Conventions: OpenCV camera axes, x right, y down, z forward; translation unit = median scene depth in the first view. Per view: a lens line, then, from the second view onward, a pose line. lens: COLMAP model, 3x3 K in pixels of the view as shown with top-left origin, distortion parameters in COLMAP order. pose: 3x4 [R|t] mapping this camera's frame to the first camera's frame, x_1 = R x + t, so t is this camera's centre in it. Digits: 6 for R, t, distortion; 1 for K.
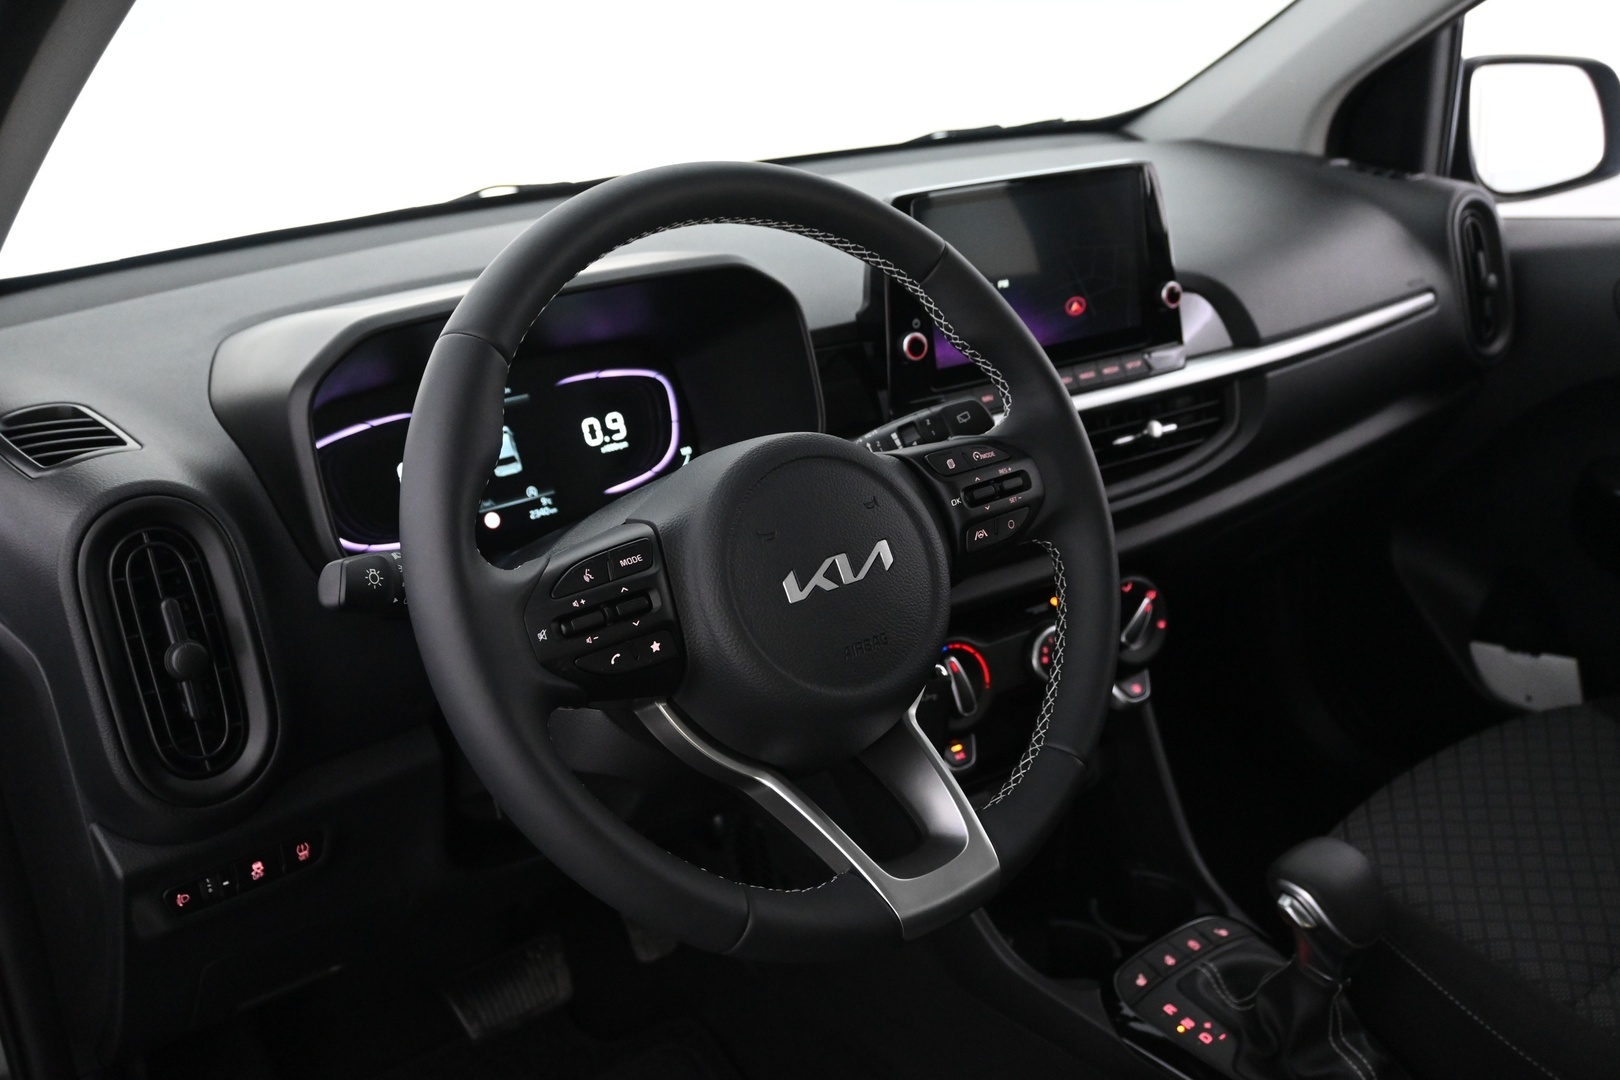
lens RADIAL K [[1538.8, 0, 807.7], [0, 1538.8, 540.1], [0, 0, 1]] dist [-0.014092, 0.000000]
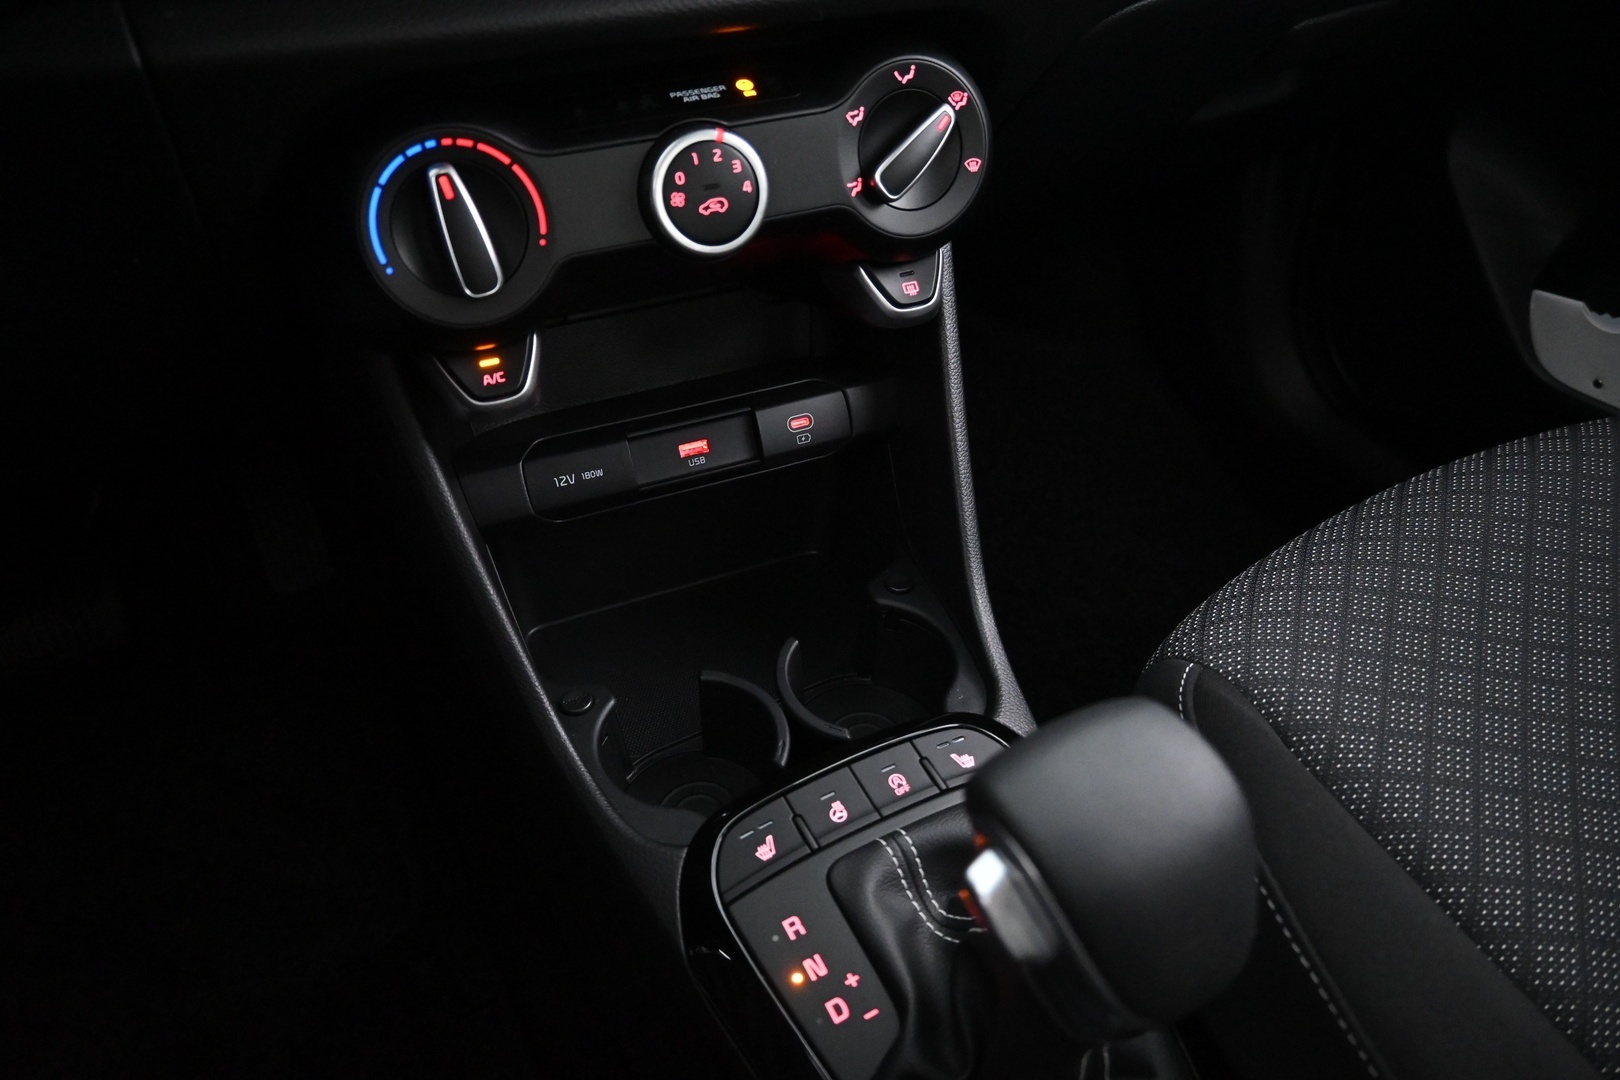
lens RADIAL K [[1136.4, 0, 813.3], [0, 1136.4, 543.4], [0, 0, 1]] dist [-0.002930, 0.000560]
pose [[0.988675, 0.128258, -0.077916, 0.241102], [-0.097397, 0.943394, 0.317050, 0.063635], [0.114170, -0.305871, 0.945203, 0.648113]]
